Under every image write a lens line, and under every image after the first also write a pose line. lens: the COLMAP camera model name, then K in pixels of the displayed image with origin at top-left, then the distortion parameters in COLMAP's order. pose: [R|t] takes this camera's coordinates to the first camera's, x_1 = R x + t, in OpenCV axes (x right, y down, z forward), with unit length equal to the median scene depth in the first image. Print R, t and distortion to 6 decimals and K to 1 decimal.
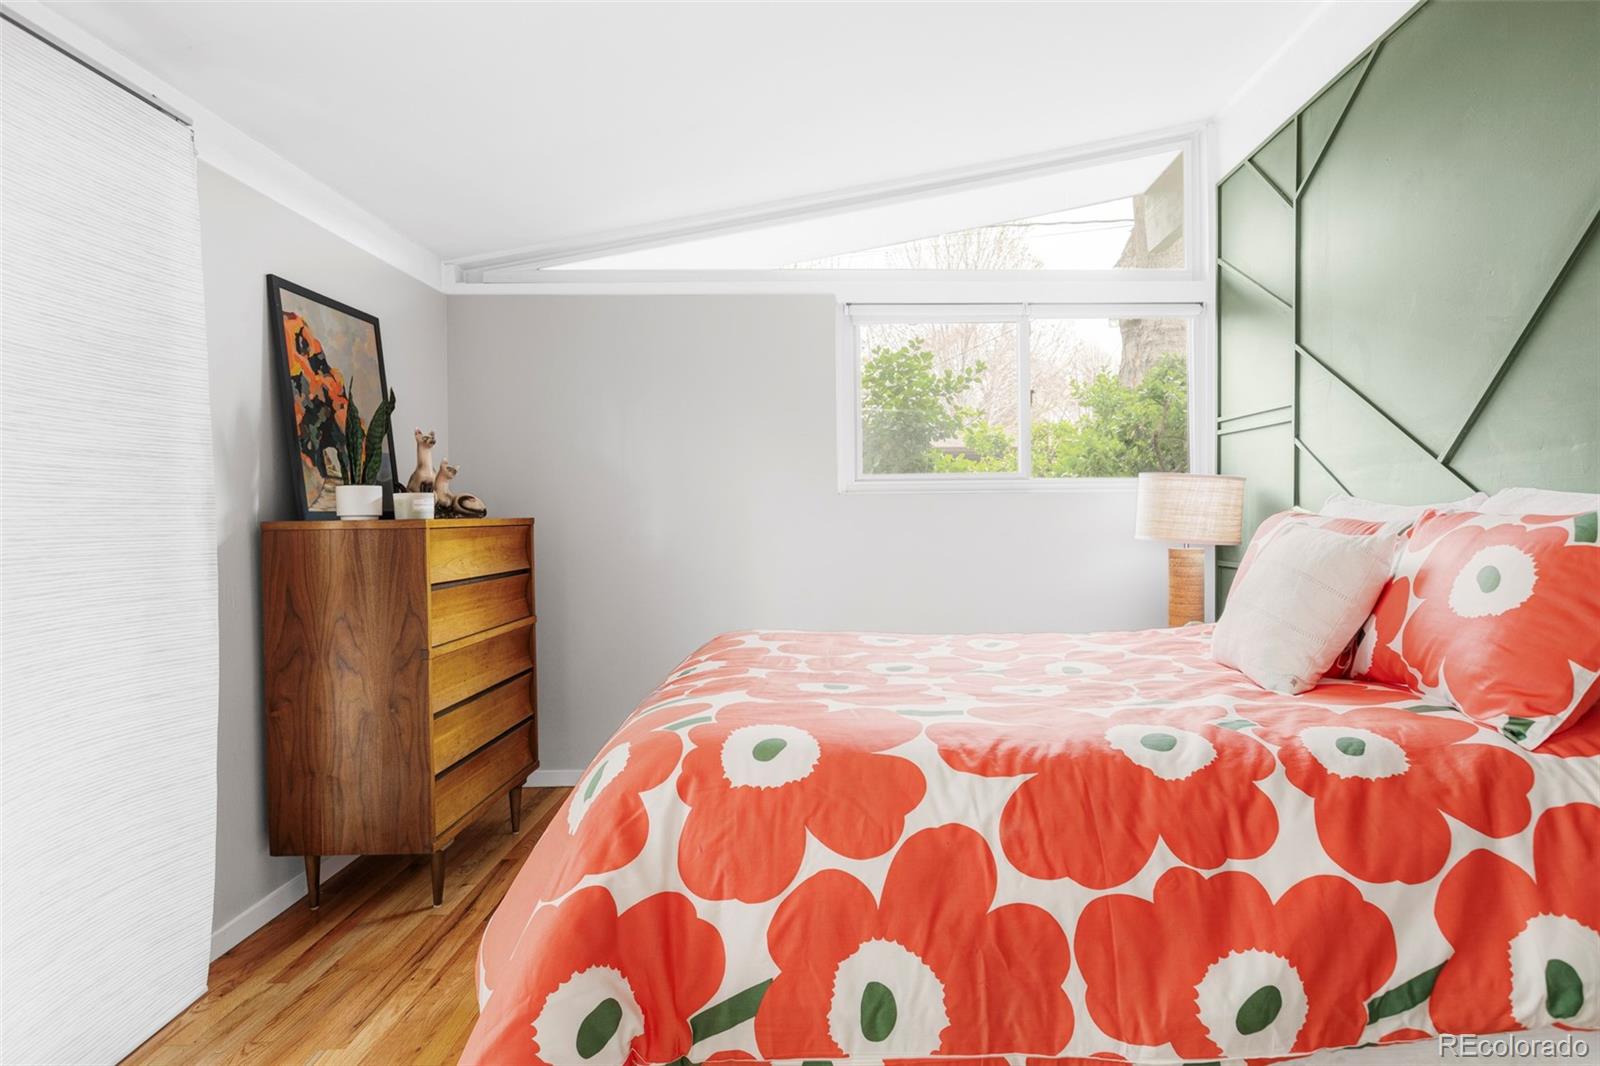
lens RADIAL K [[856.1, 0, 861.2], [0, 856.1, 526.9], [0, 0, 1]] dist [-0.000929, -0.003703]
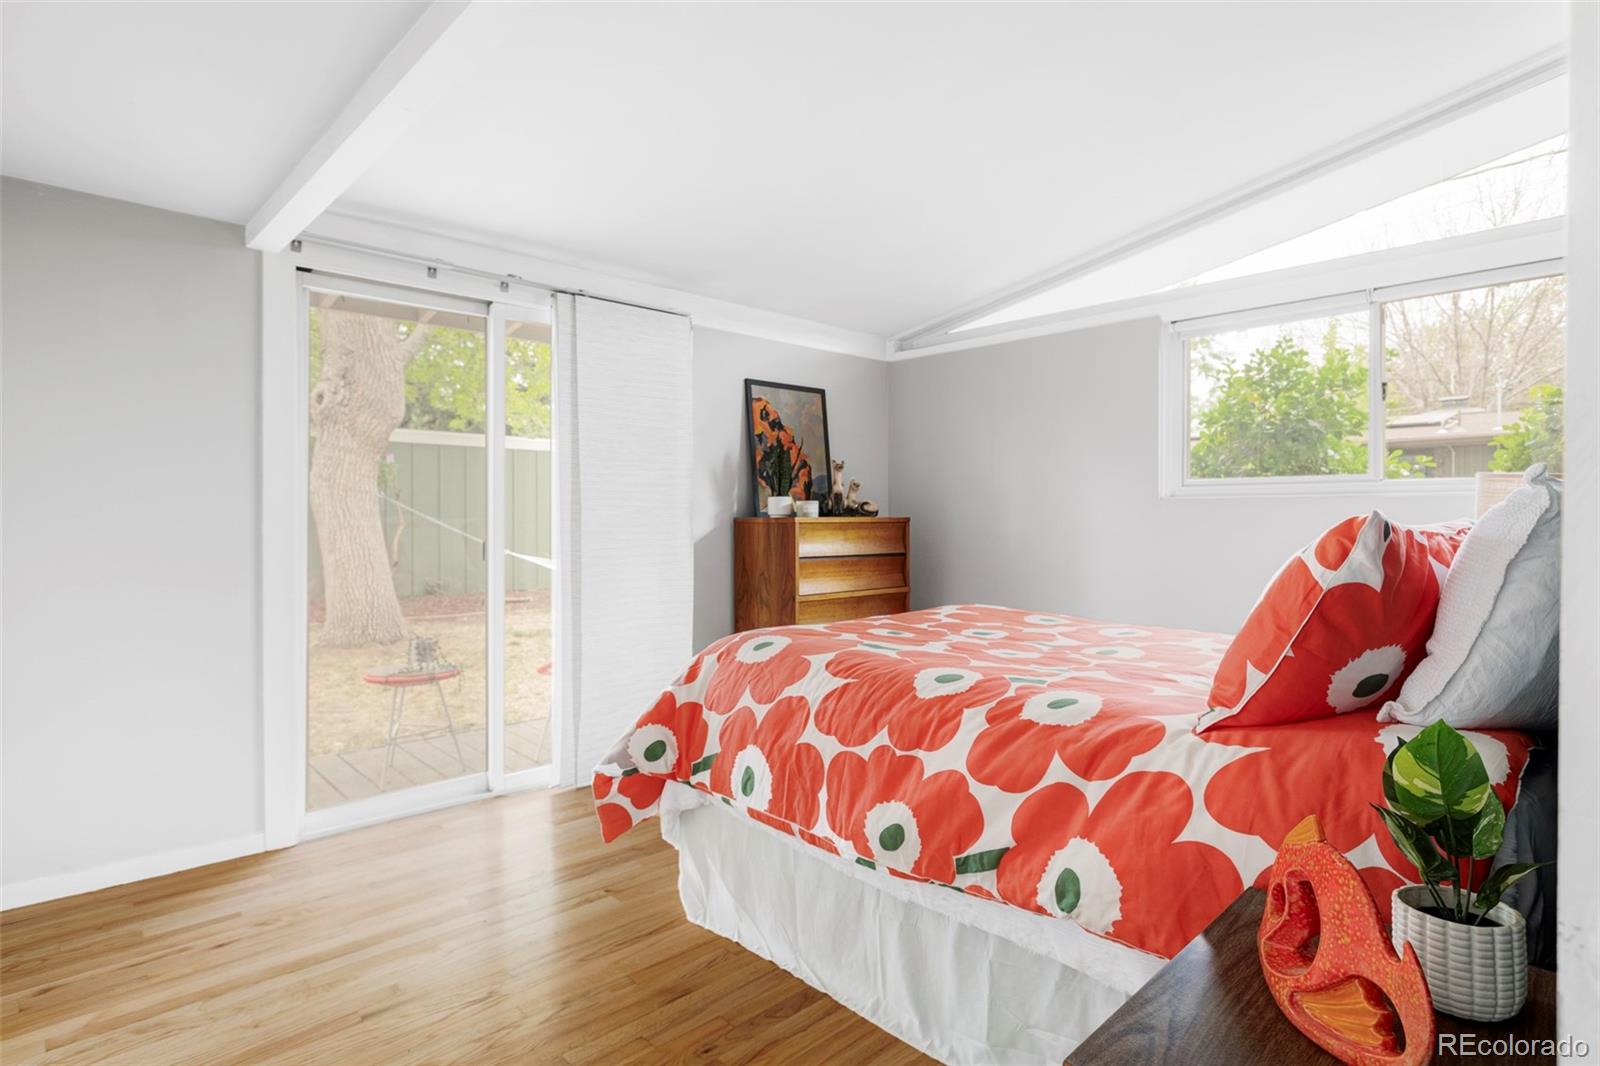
lens RADIAL K [[843.4, 0, 806.0], [0, 843.4, 518.8], [0, 0, 1]] dist [0.002067, -0.001988]
pose [[0.668333, 0.012725, -0.743754, 1.412549], [-0.017674, 0.999843, 0.001224, -0.016916], [0.743653, 0.012327, 0.668453, -0.150116]]
